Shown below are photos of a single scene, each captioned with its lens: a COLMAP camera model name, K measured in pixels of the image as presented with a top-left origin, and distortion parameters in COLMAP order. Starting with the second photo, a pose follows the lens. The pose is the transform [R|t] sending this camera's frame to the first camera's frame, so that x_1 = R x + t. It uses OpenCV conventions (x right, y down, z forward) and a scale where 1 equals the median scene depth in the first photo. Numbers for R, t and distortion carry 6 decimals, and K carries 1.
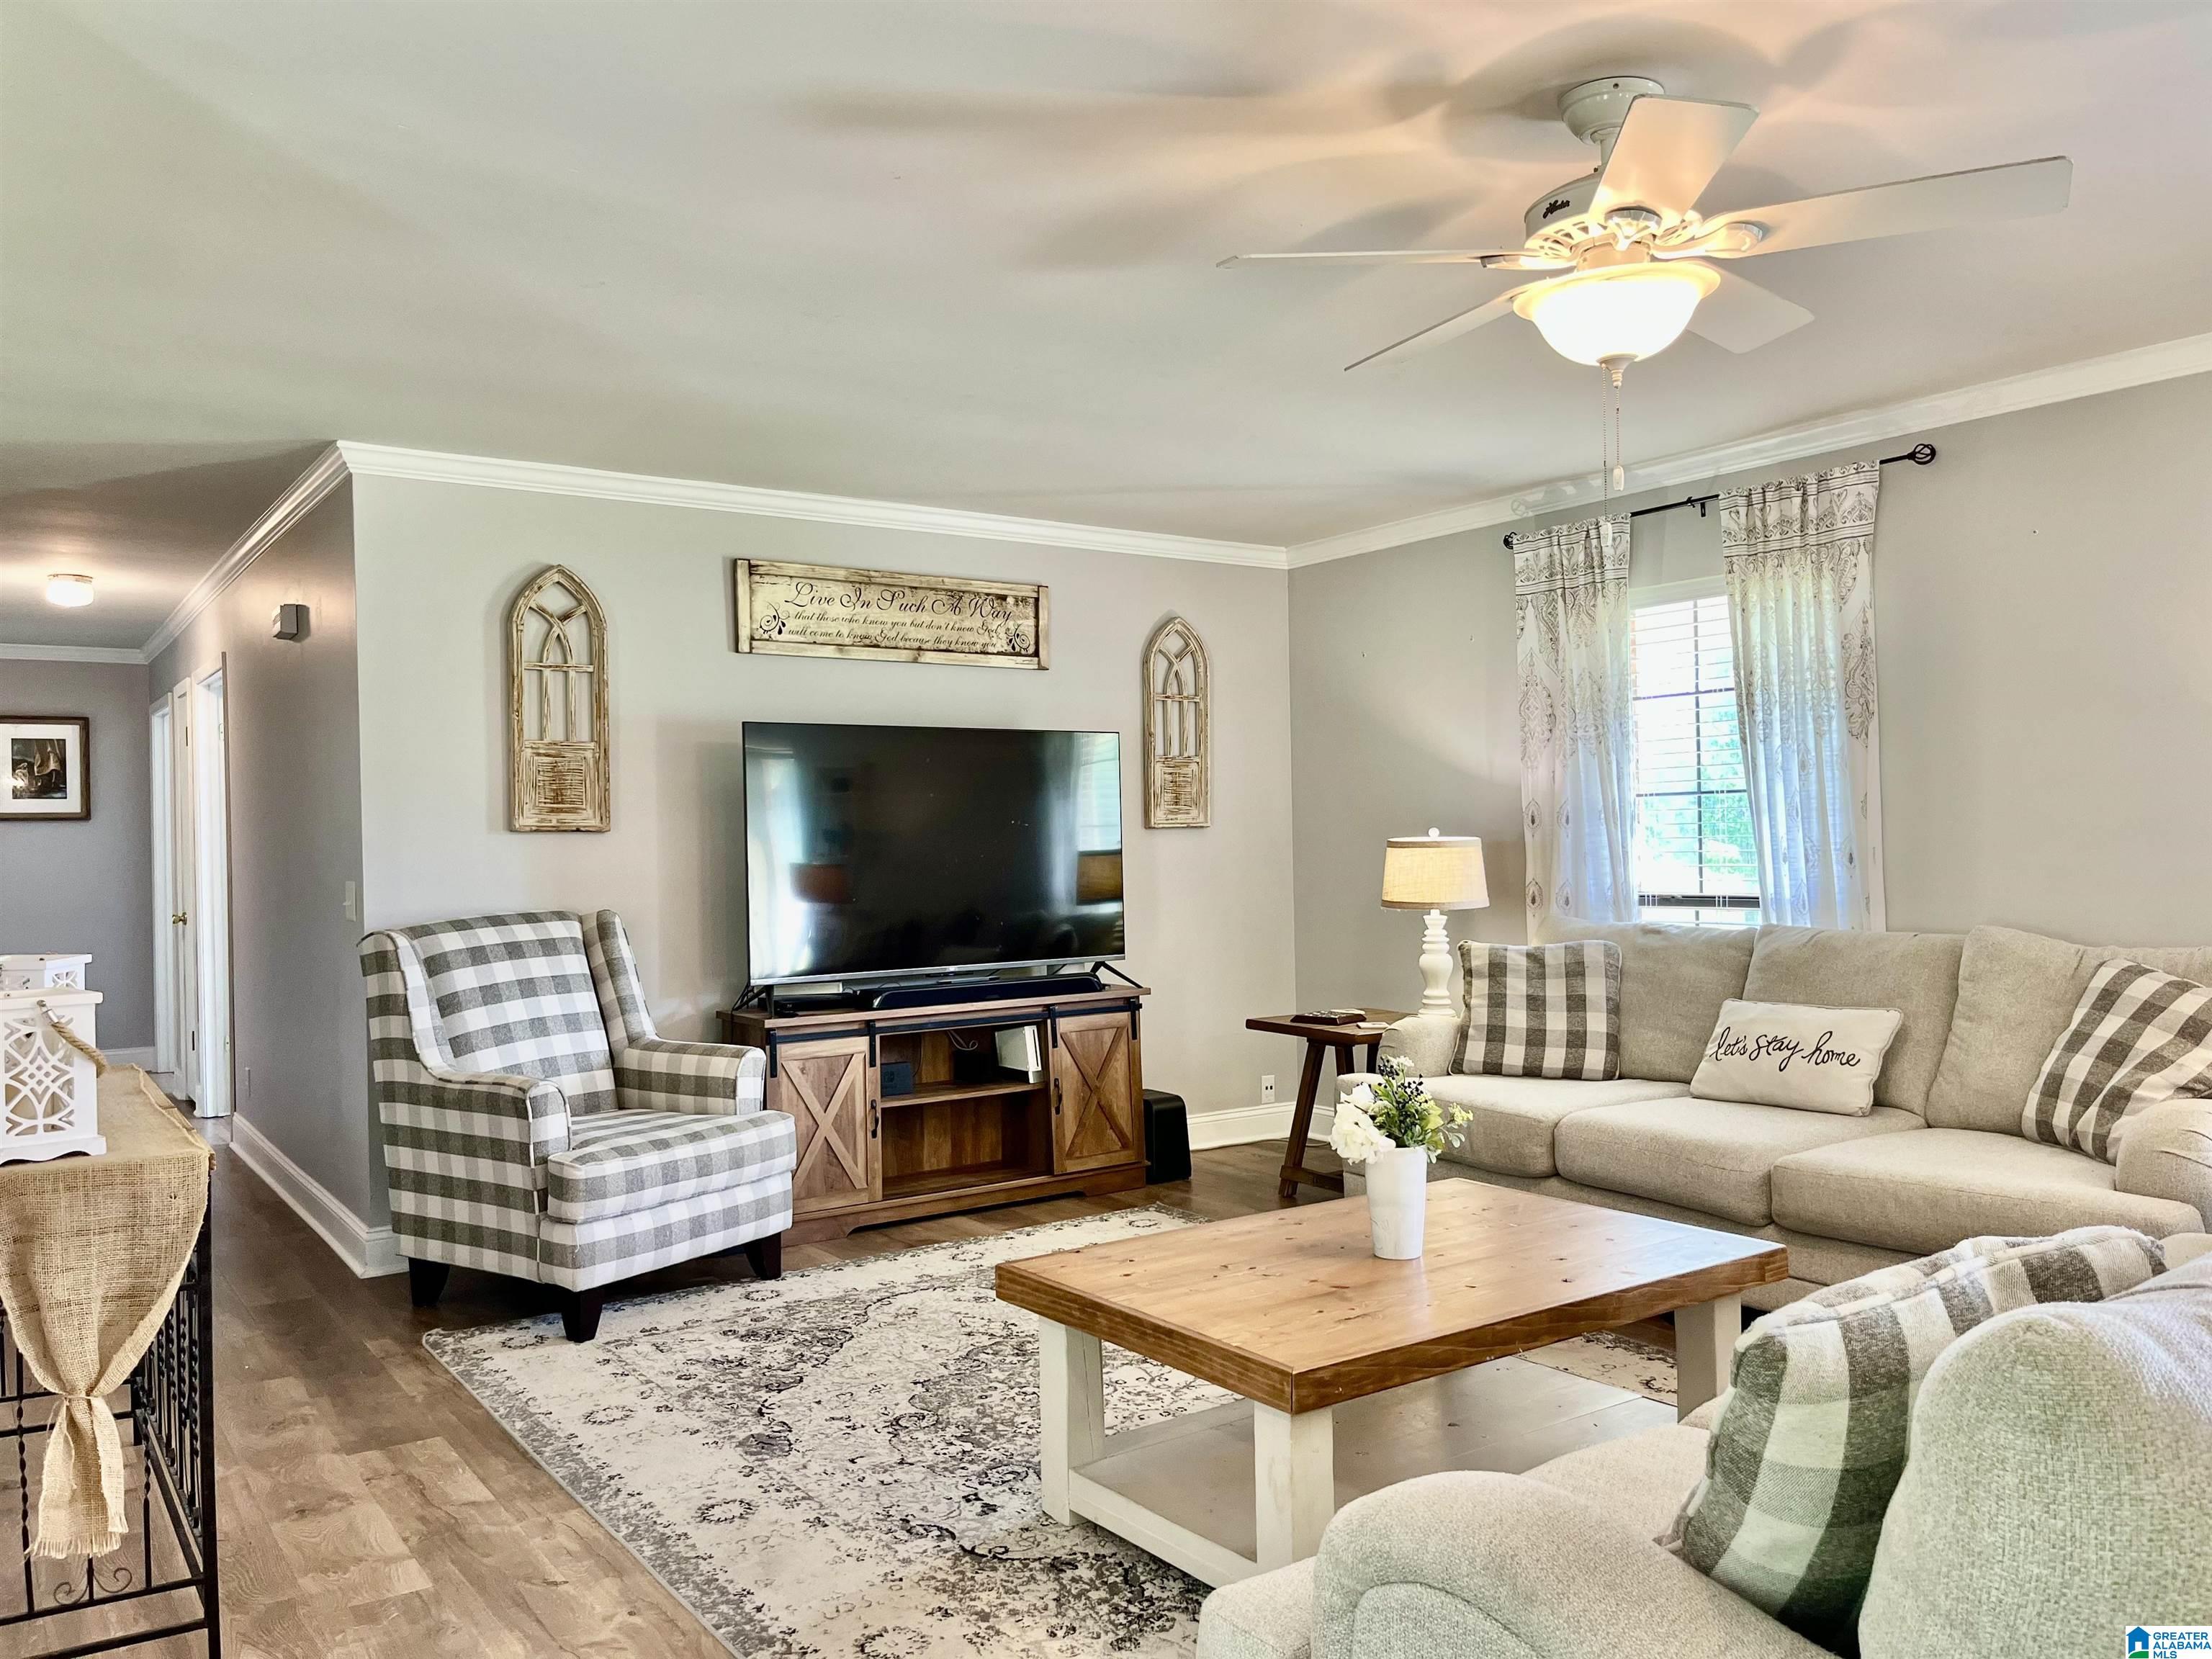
lens RADIAL K [[1690.9, 0, 1106.0], [0, 1690.9, 829.5], [0, 0, 1]] dist [0.005973, -0.002360]
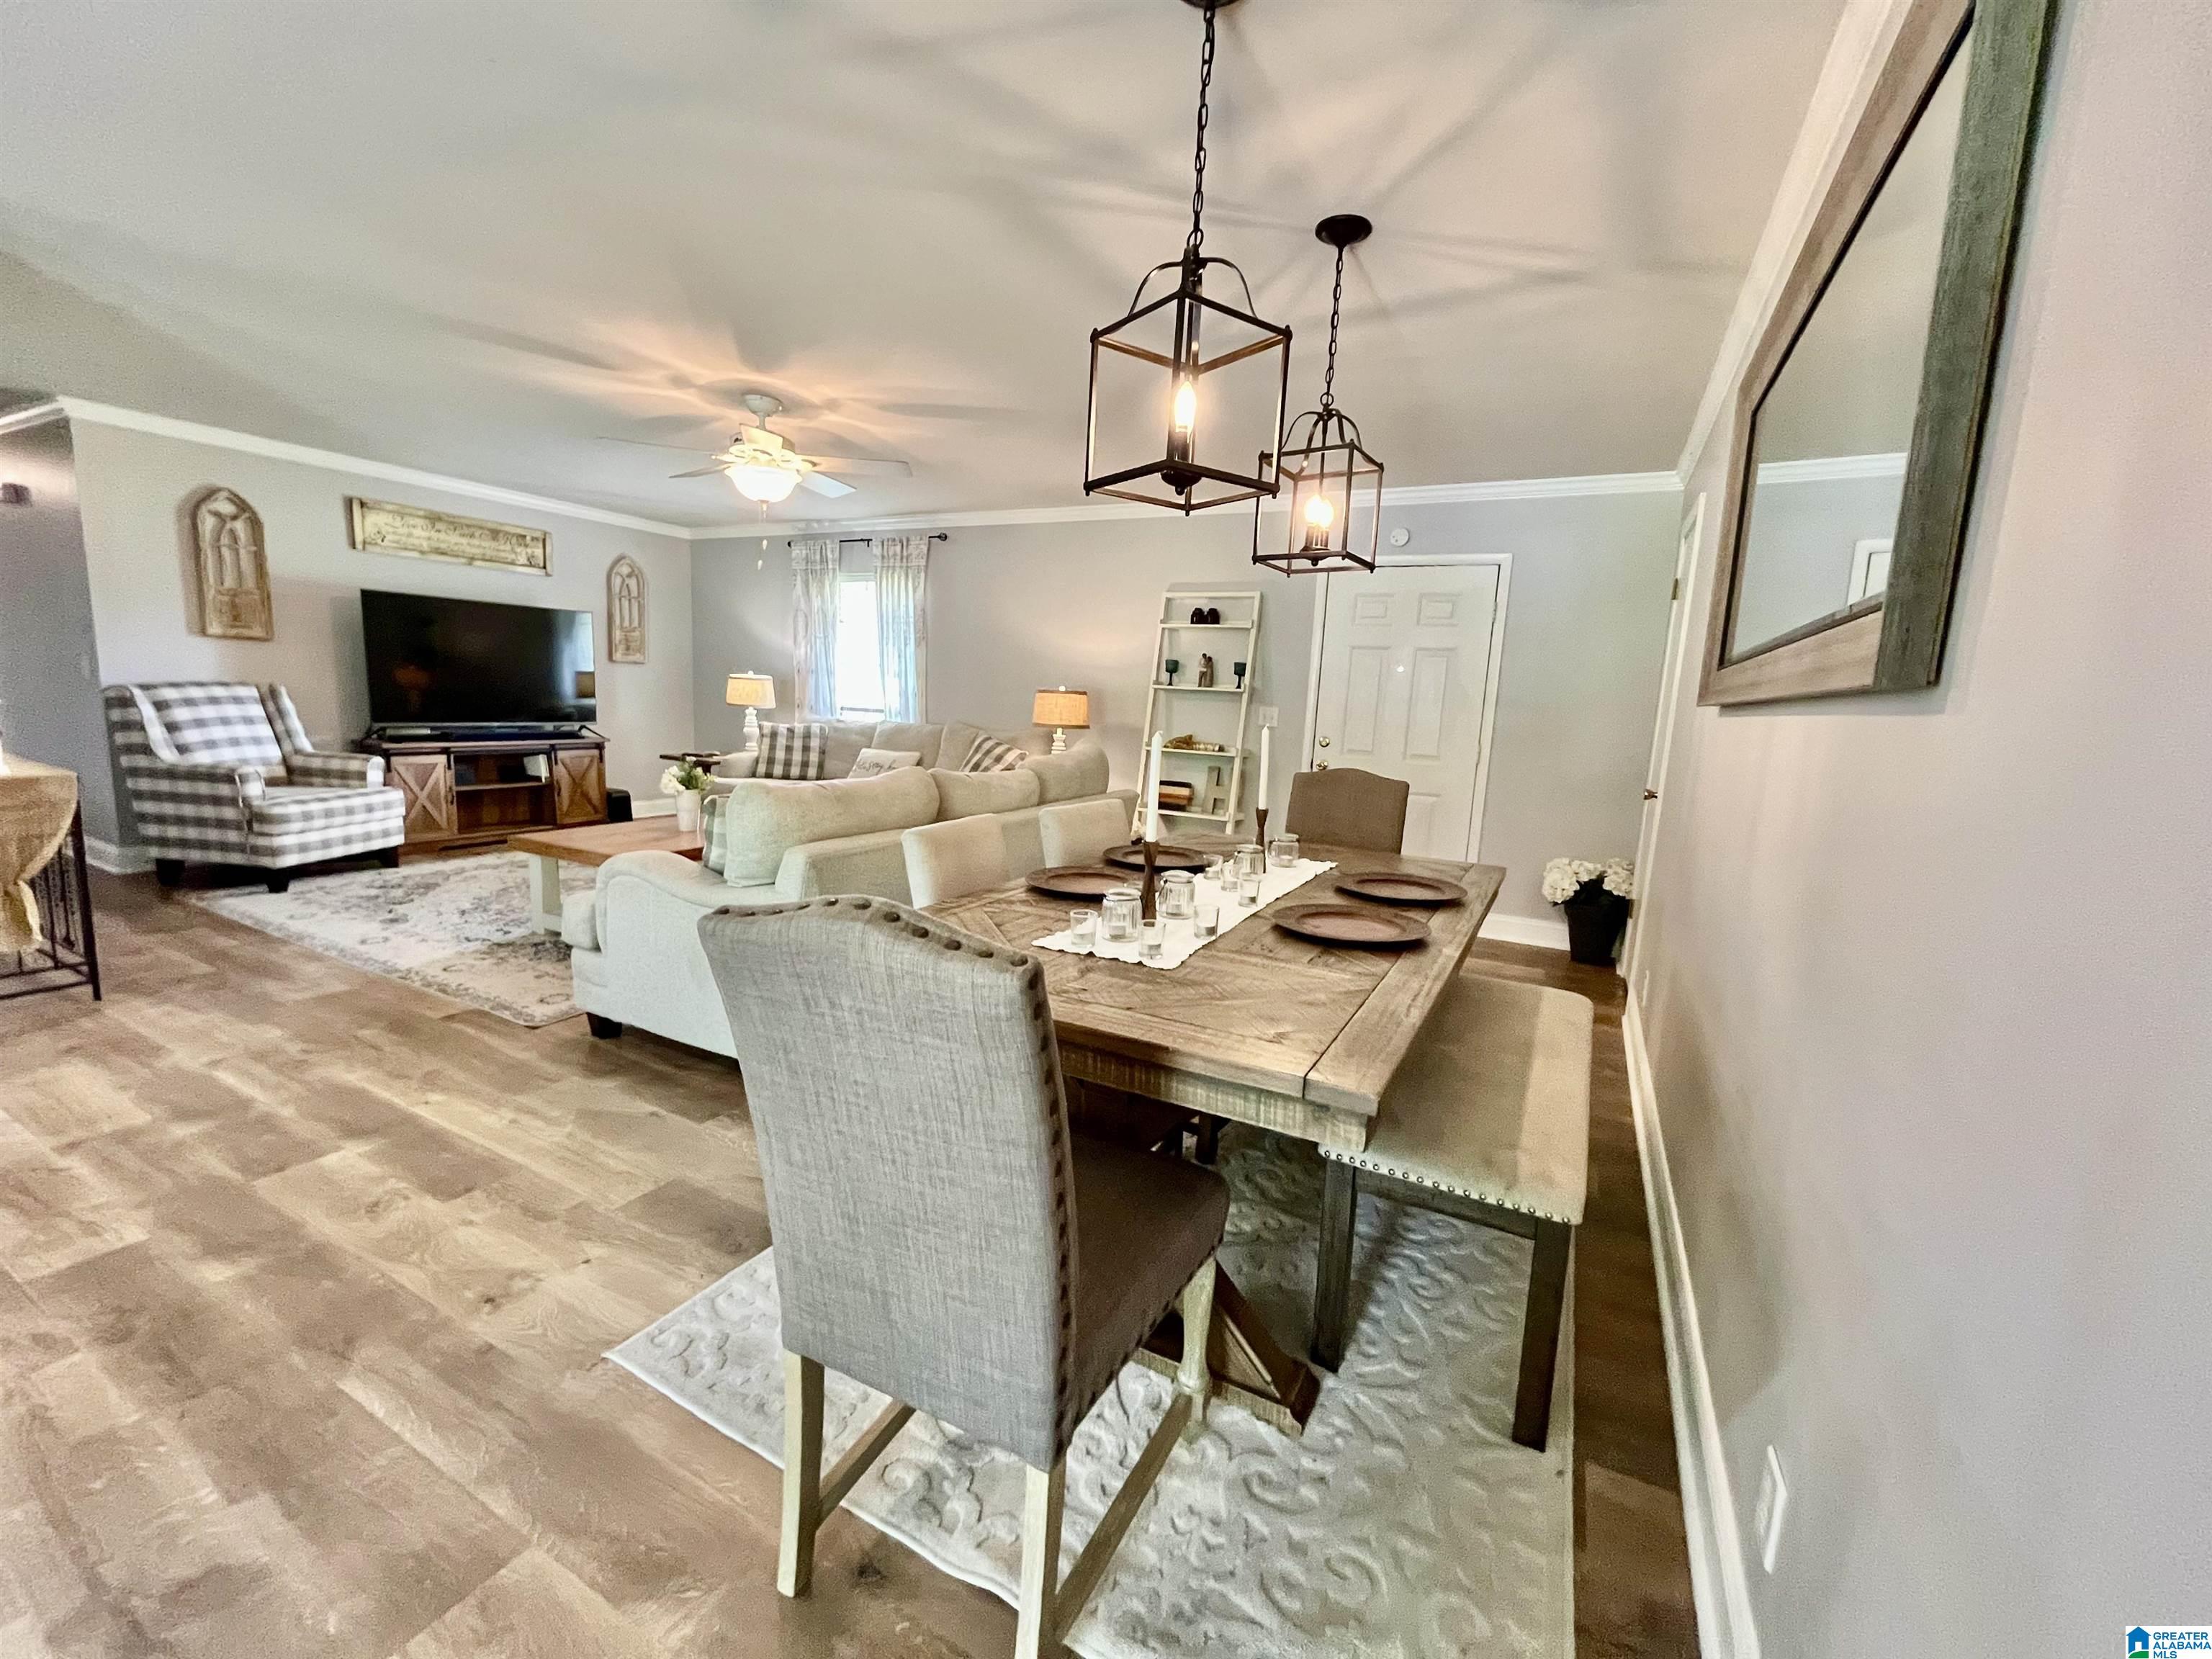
lens RADIAL K [[904.3, 0, 1106.0], [0, 904.3, 829.5], [0, 0, 1]] dist [-0.002886, 0.000212]
pose [[0.885677, -0.007027, 0.464249, 0.059501], [-0.068527, 0.986957, 0.145671, -0.001204], [-0.459217, -0.160831, 0.873644, -0.339483]]
